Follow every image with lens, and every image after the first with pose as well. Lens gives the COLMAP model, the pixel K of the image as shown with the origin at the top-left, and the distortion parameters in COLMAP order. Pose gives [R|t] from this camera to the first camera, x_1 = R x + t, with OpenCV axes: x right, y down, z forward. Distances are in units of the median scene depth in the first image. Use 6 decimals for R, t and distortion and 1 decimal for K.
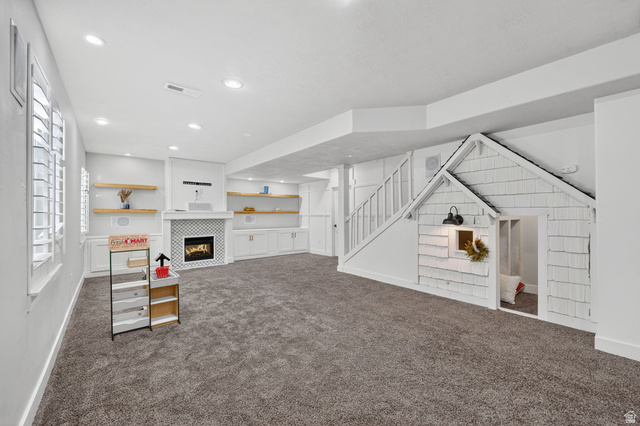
lens RADIAL K [[262.3, 0, 321.1], [0, 262.3, 212.4], [0, 0, 1]] dist [-0.000051, -0.000109]
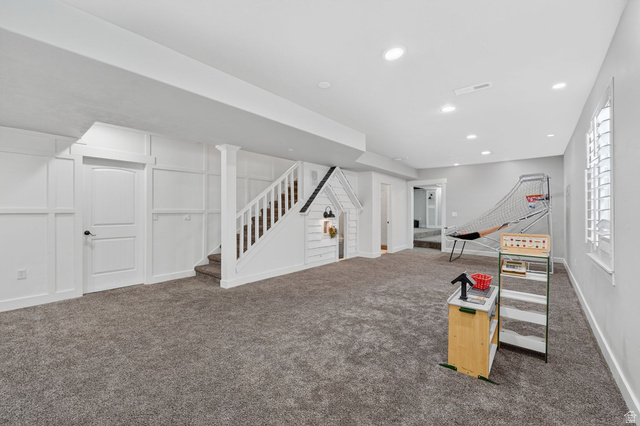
lens RADIAL K [[262.3, 0, 320.4], [0, 262.3, 213.4], [0, 0, 1]] dist [-0.000051, -0.000109]
pose [[-0.178018, -0.003525, 0.984021, -0.987664], [-0.007918, 0.999966, 0.002149, 0.016235], [-0.983995, -0.007409, -0.178040, 1.221957]]
